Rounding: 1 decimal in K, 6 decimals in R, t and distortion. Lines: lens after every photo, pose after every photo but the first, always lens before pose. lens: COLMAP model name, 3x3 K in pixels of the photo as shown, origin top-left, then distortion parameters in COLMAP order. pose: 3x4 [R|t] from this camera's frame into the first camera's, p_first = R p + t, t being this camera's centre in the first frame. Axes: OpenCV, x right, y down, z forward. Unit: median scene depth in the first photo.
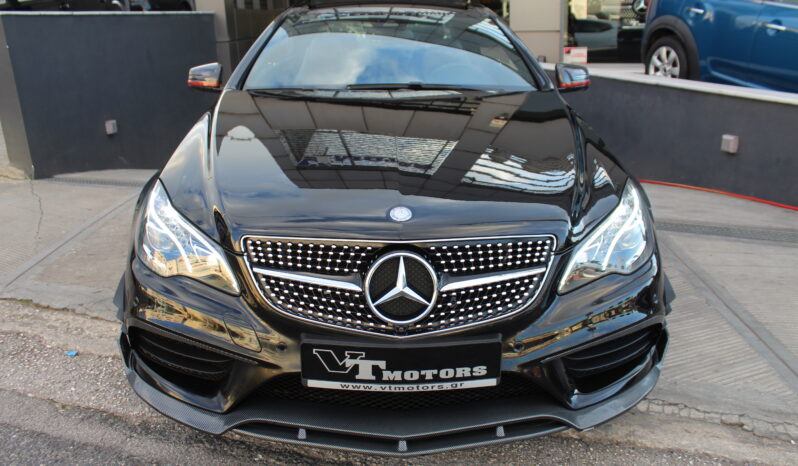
lens RADIAL K [[656.4, 0, 399.0], [0, 656.4, 233.0], [0, 0, 1]] dist [-0.164053, 0.139788]
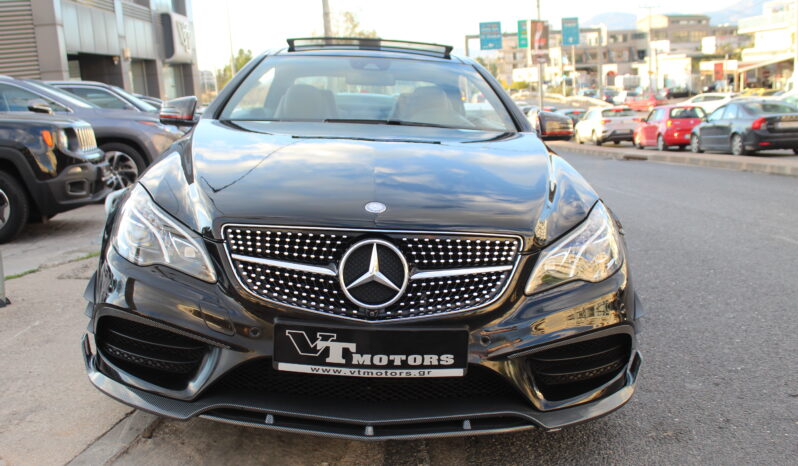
lens RADIAL K [[800.0, 0, 399.0], [0, 800.0, 233.0], [0, 0, 1]] dist [-0.119695, 0.002392]
pose [[0.998864, 0.037132, 0.029870, 0.003274], [-0.031638, 0.985442, -0.167044, 0.225151], [-0.035638, 0.165909, 0.985497, -0.268566]]
